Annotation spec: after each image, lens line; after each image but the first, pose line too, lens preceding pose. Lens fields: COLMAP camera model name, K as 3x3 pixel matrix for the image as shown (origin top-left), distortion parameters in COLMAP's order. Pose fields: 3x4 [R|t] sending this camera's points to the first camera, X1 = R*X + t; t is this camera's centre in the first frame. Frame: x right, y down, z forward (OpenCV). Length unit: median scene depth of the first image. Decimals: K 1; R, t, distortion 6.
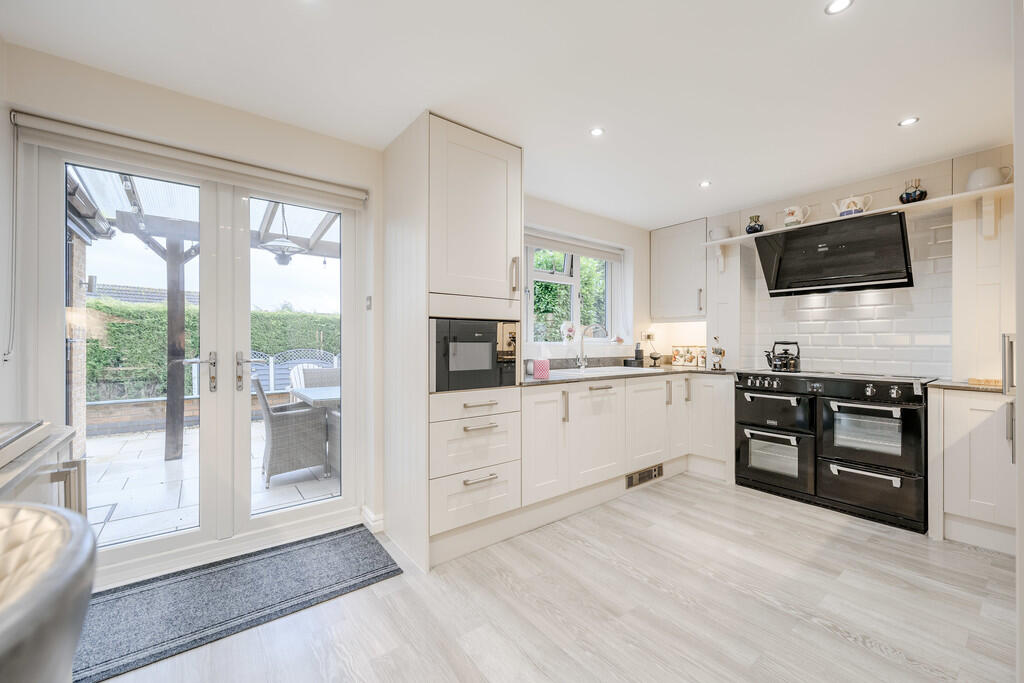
lens RADIAL K [[410.8, 0, 513.8], [0, 410.8, 344.8], [0, 0, 1]] dist [-0.000191, -0.000086]
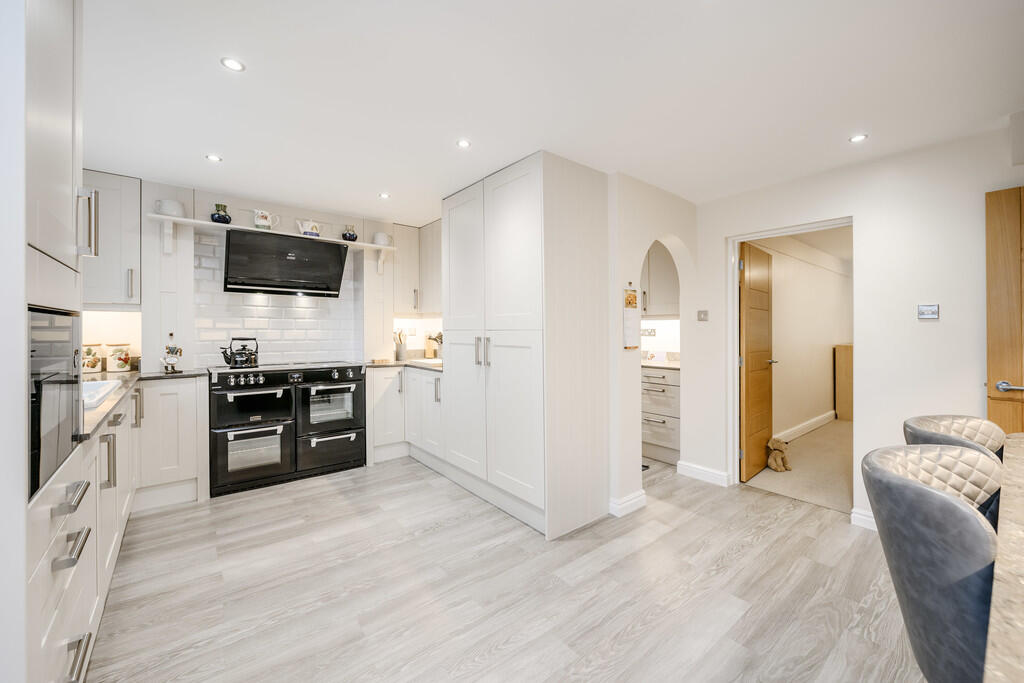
lens RADIAL K [[403.3, 0, 526.8], [0, 403.3, 329.3], [0, 0, 1]] dist [-0.000138, -0.000195]
pose [[-0.036640, -0.001077, 0.999328, -0.409499], [0.002496, 0.999996, 0.001169, -0.031672], [-0.999325, 0.002537, -0.036637, 0.382195]]
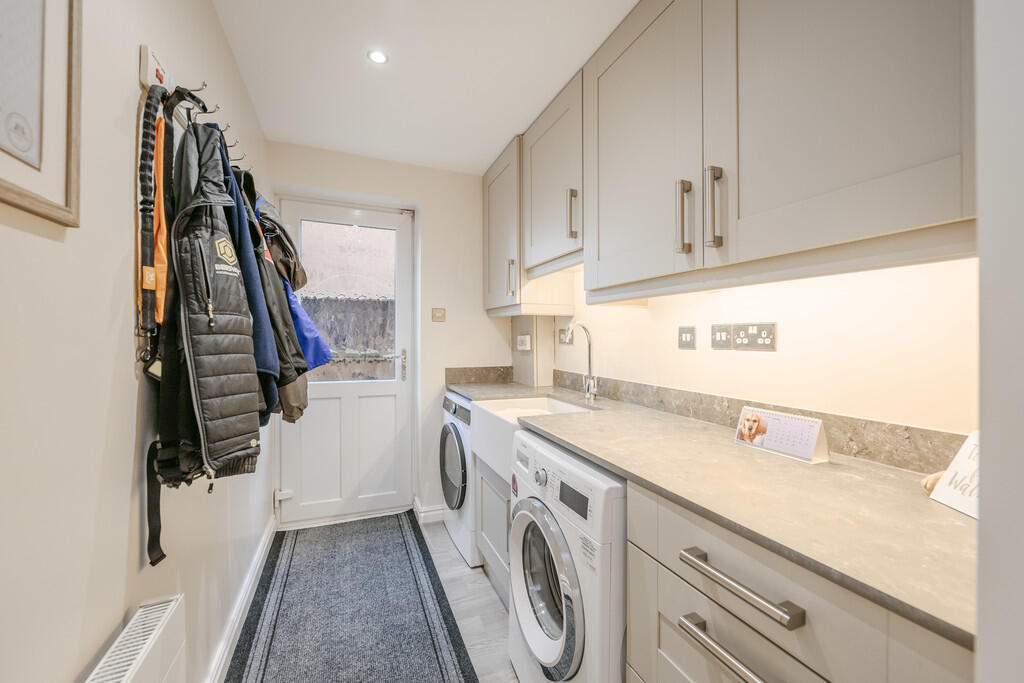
lens RADIAL K [[408.6, 0, 520.8], [0, 408.6, 334.3], [0, 0, 1]] dist [-0.000005, -0.000122]
pose [[0.247514, 0.006738, 0.968861, 0.607534], [0.000350, 0.999975, -0.007043, -0.016100], [-0.968884, 0.002082, 0.247506, -0.004728]]
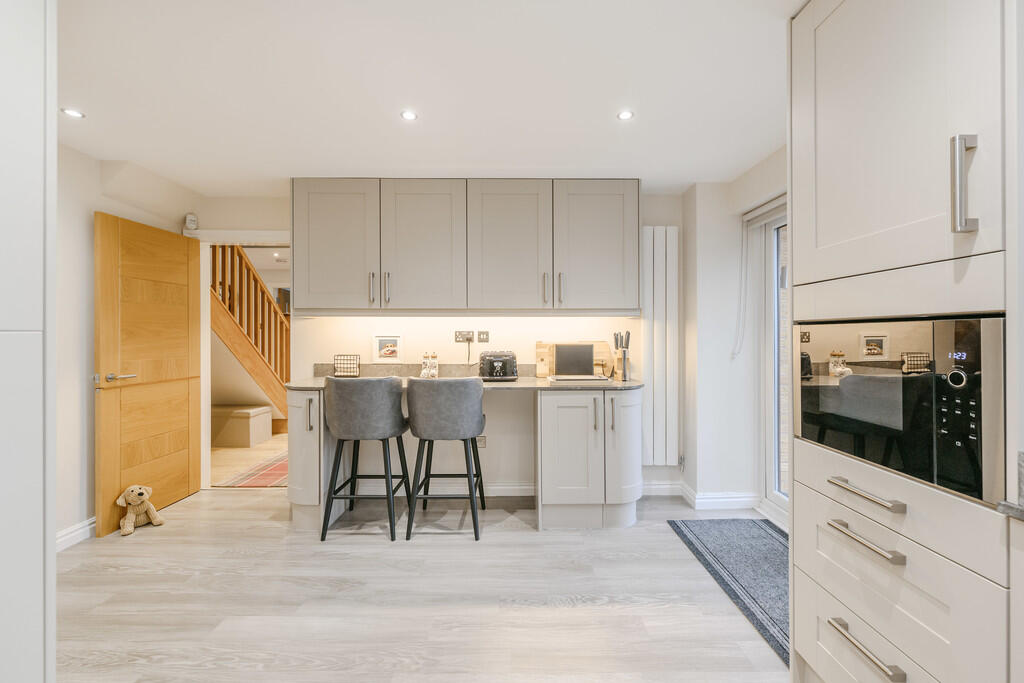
lens RADIAL K [[408.6, 0, 520.8], [0, 408.6, 334.3], [0, 0, 1]] dist [-0.000005, -0.000122]
pose [[-0.602327, -0.006284, -0.798225, 0.416086], [-0.010199, 0.999948, -0.000175, -0.030117], [0.798184, 0.008036, -0.602360, 0.721212]]
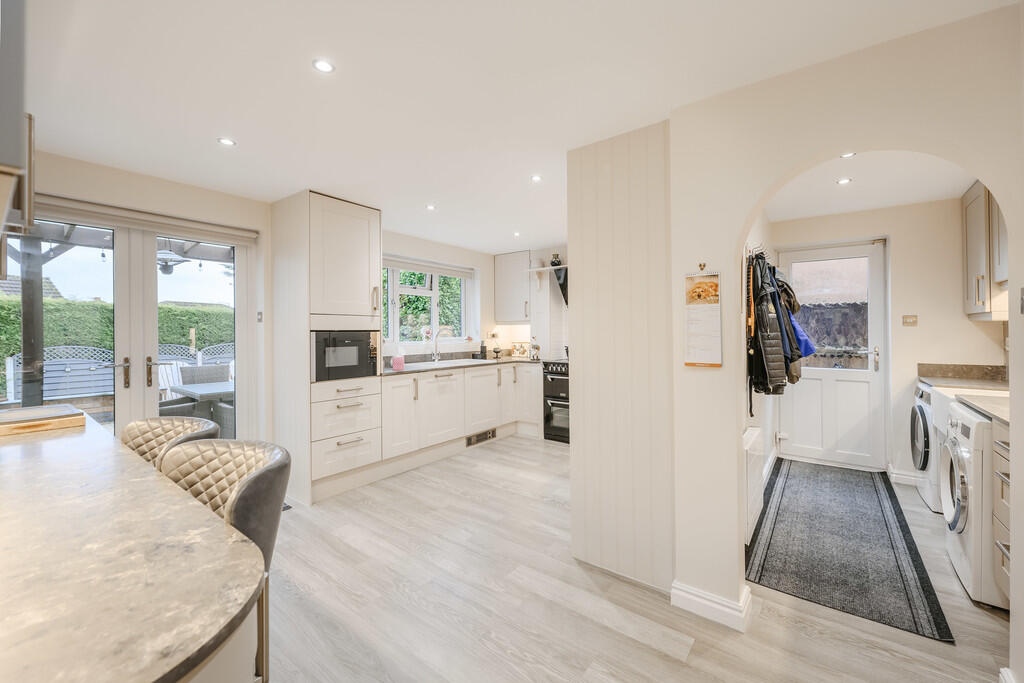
lens RADIAL K [[408.6, 0, 520.8], [0, 408.6, 334.3], [0, 0, 1]] dist [-0.000005, -0.000122]
pose [[0.963341, -0.006097, 0.268210, 0.086391], [0.005962, 0.999981, 0.001319, -0.035766], [-0.268213, 0.000328, 0.963360, -0.413208]]
